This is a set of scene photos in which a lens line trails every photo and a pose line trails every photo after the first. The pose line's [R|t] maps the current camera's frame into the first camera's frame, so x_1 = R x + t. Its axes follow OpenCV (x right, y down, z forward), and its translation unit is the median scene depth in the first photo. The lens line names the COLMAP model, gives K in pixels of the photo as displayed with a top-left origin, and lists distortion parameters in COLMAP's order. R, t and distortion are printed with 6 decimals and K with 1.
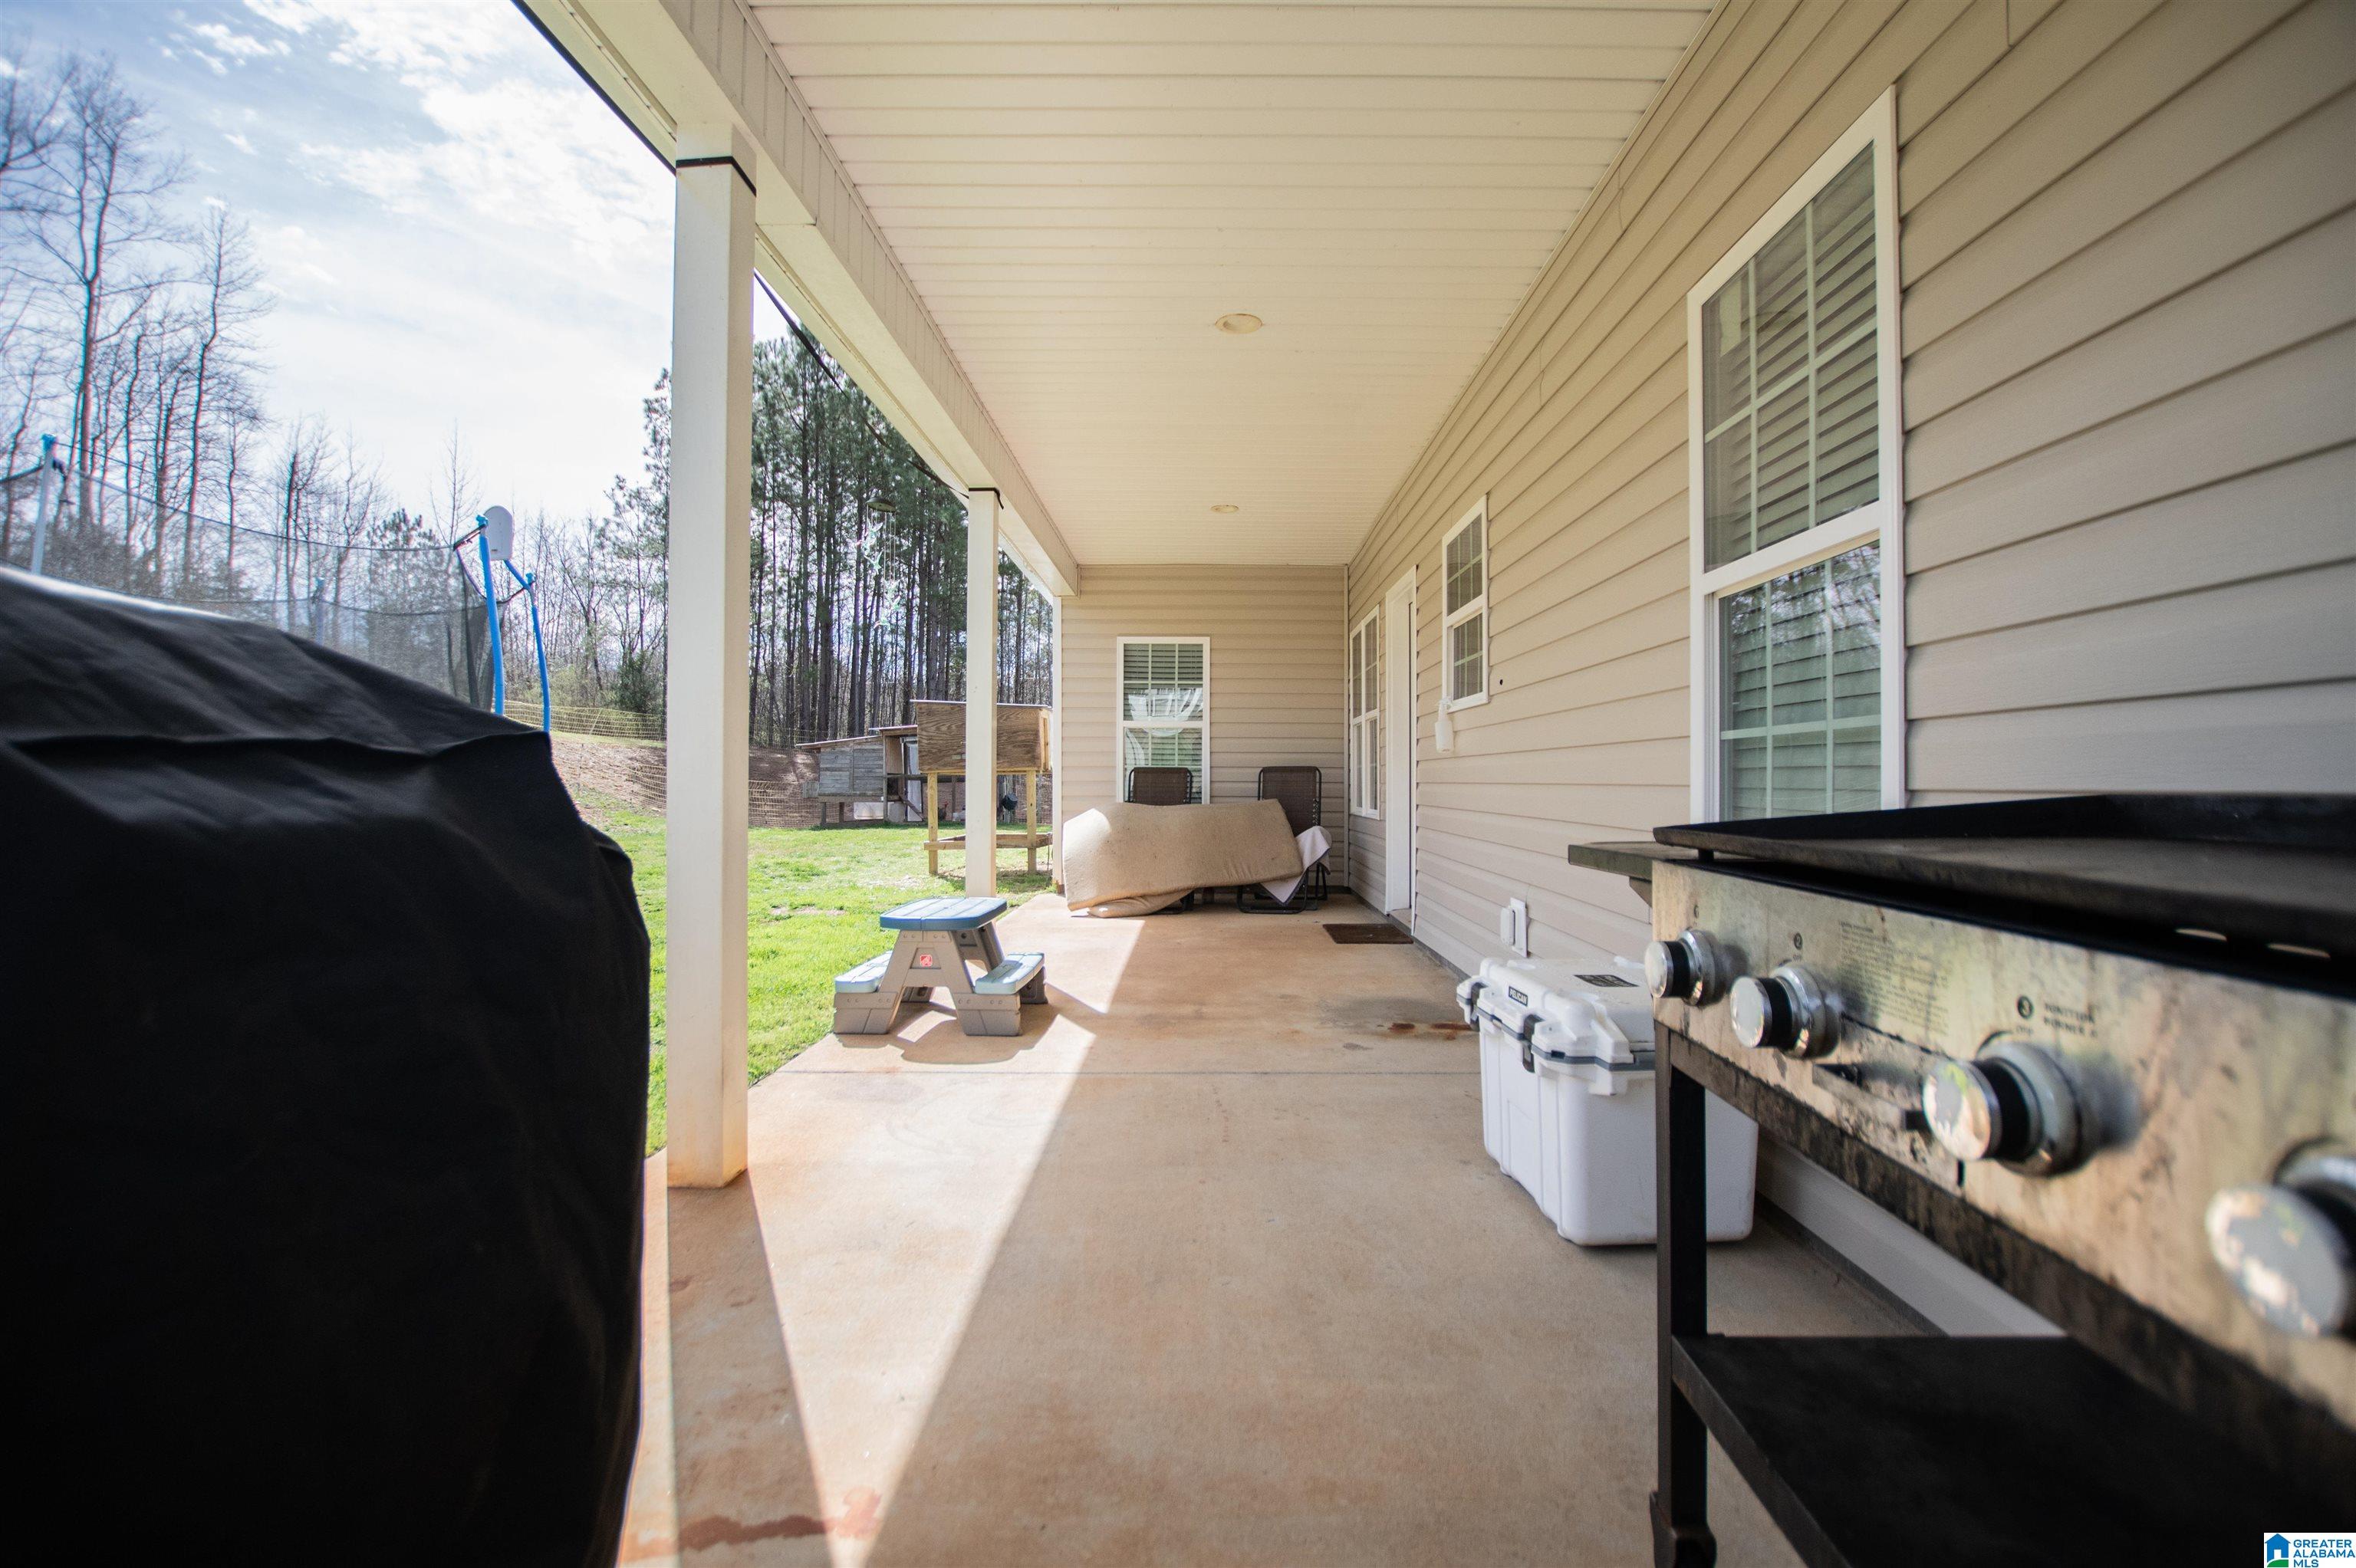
lens RADIAL K [[1039.8, 0, 1180.3], [0, 1039.8, 778.6], [0, 0, 1]] dist [-0.027041, 0.000511]
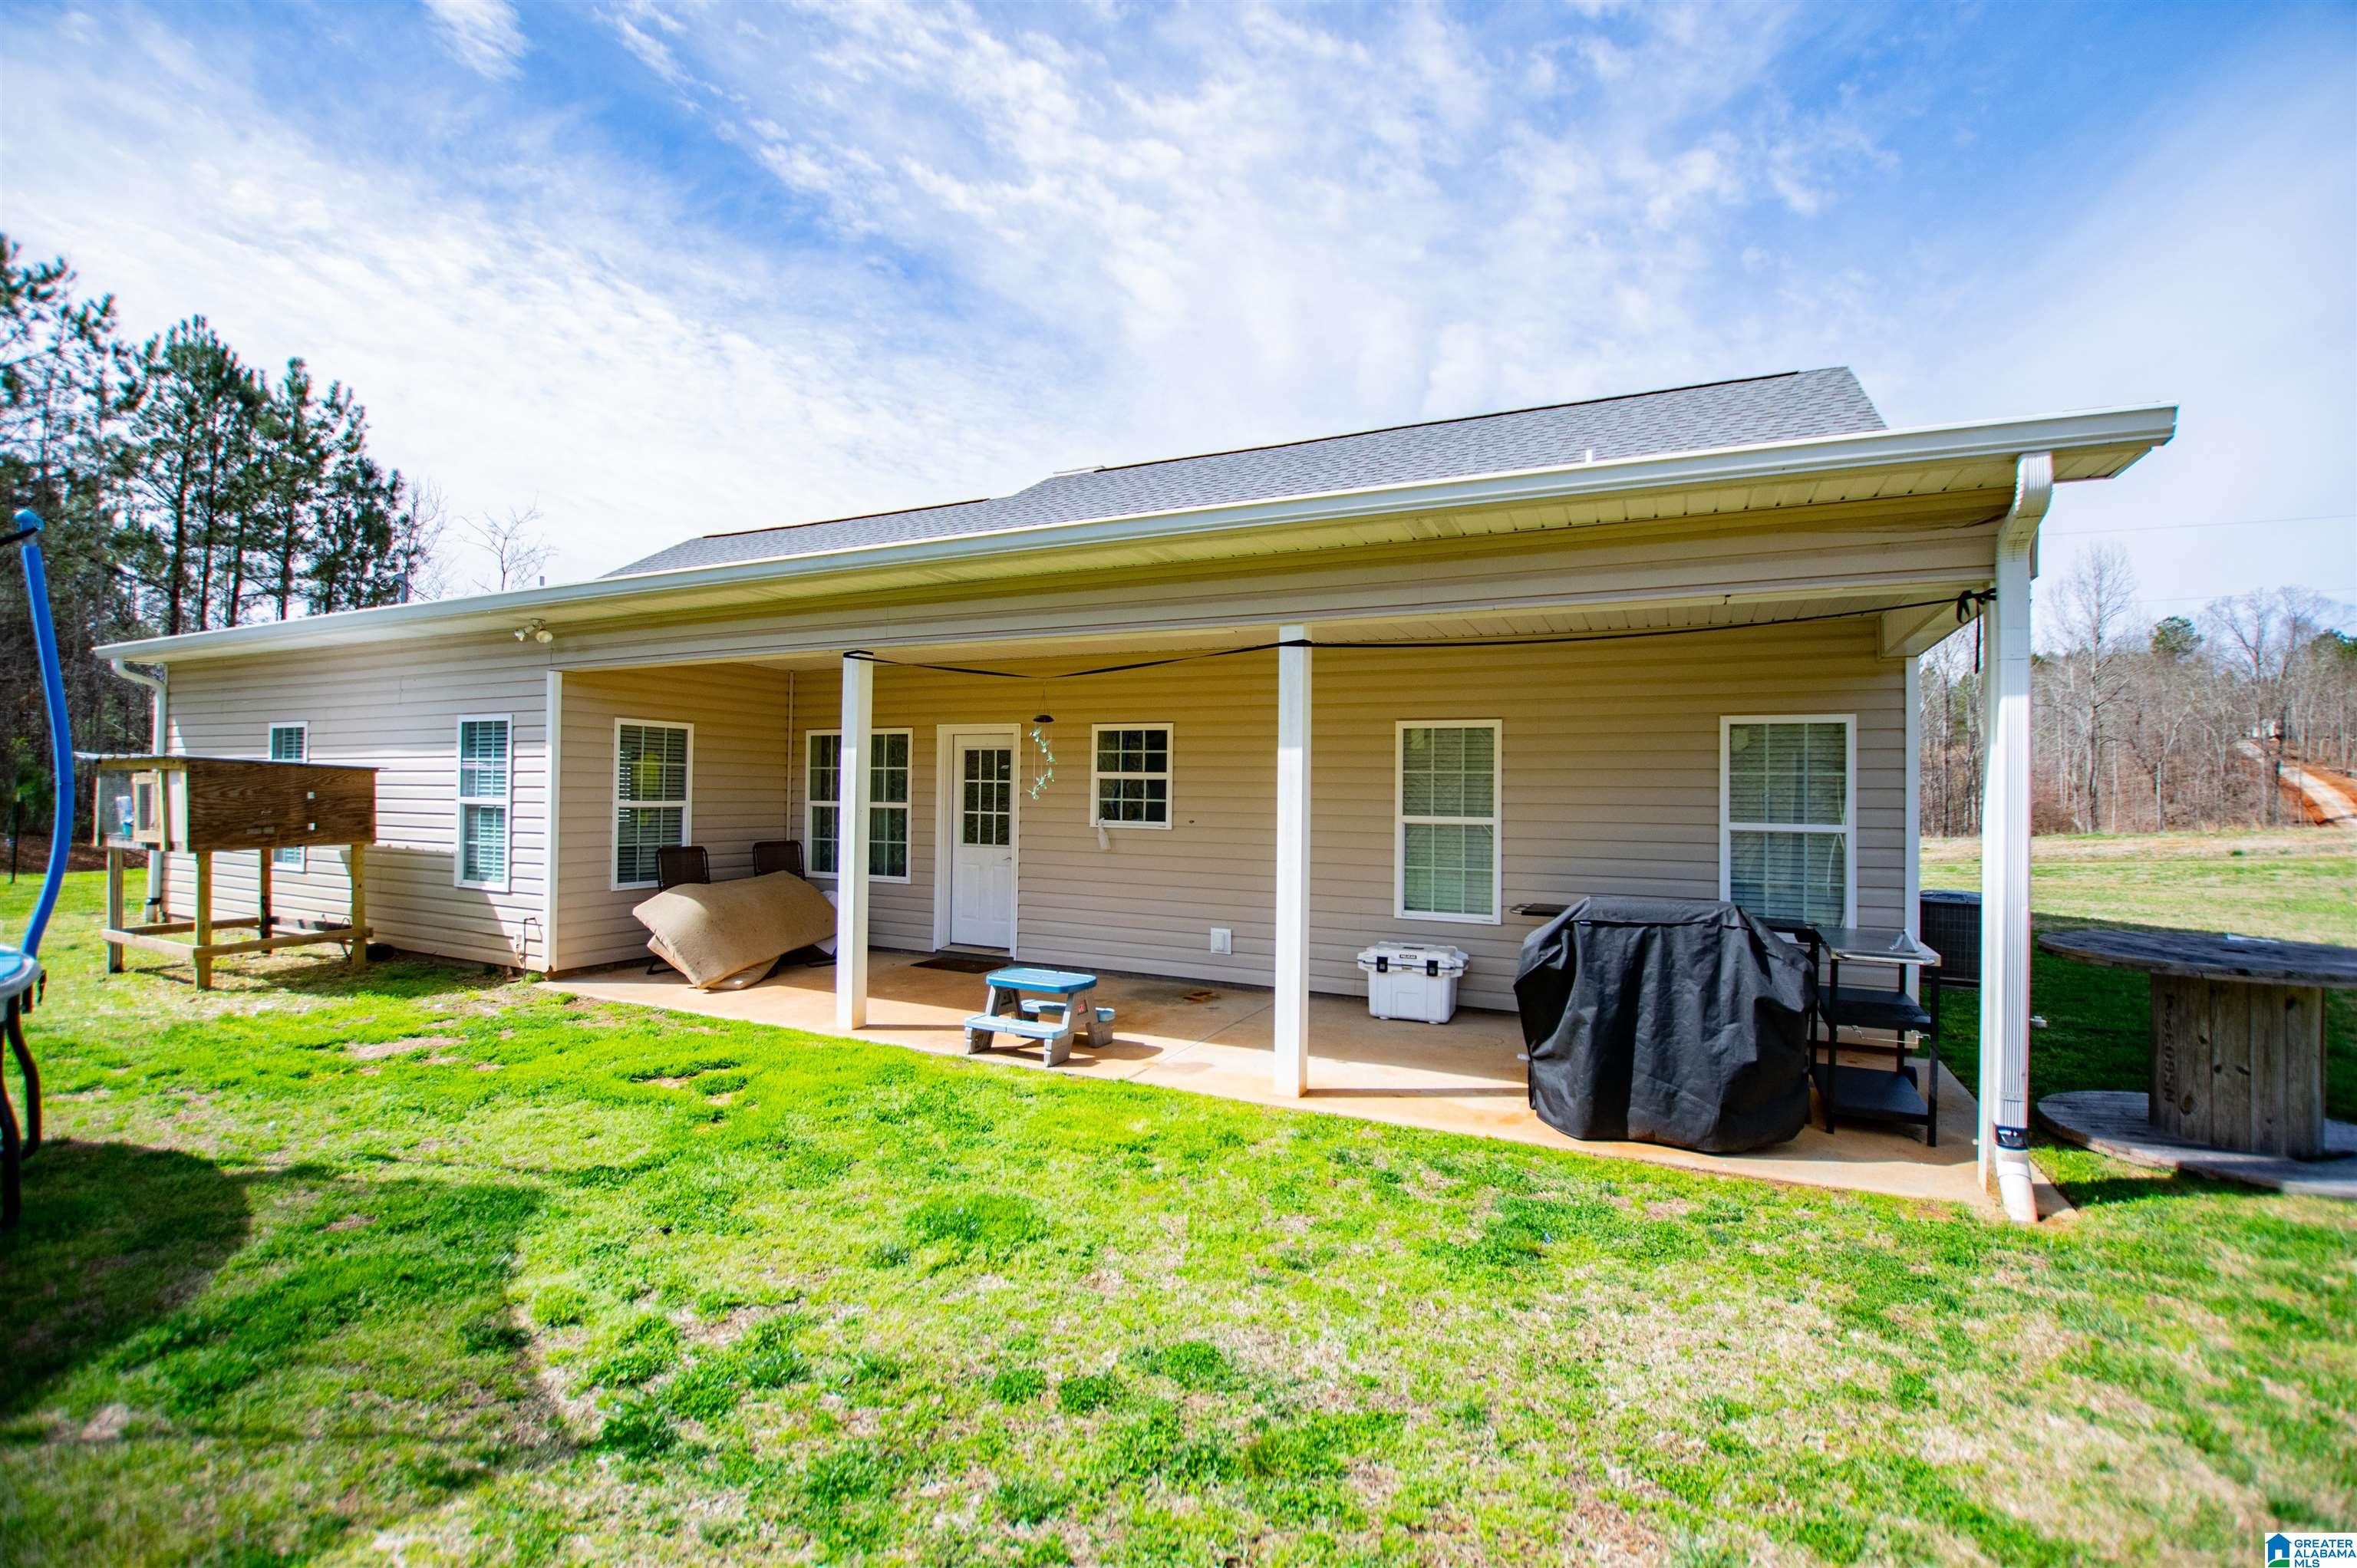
lens RADIAL K [[1040.3, 0, 1180.8], [0, 1040.3, 778.6], [0, 0, 1]] dist [-0.027041, 0.000511]
pose [[0.425346, 0.007249, 0.905002, -0.737918], [-0.011862, 0.999927, -0.002434, -0.081331], [-0.904953, -0.009700, 0.425401, 0.071597]]
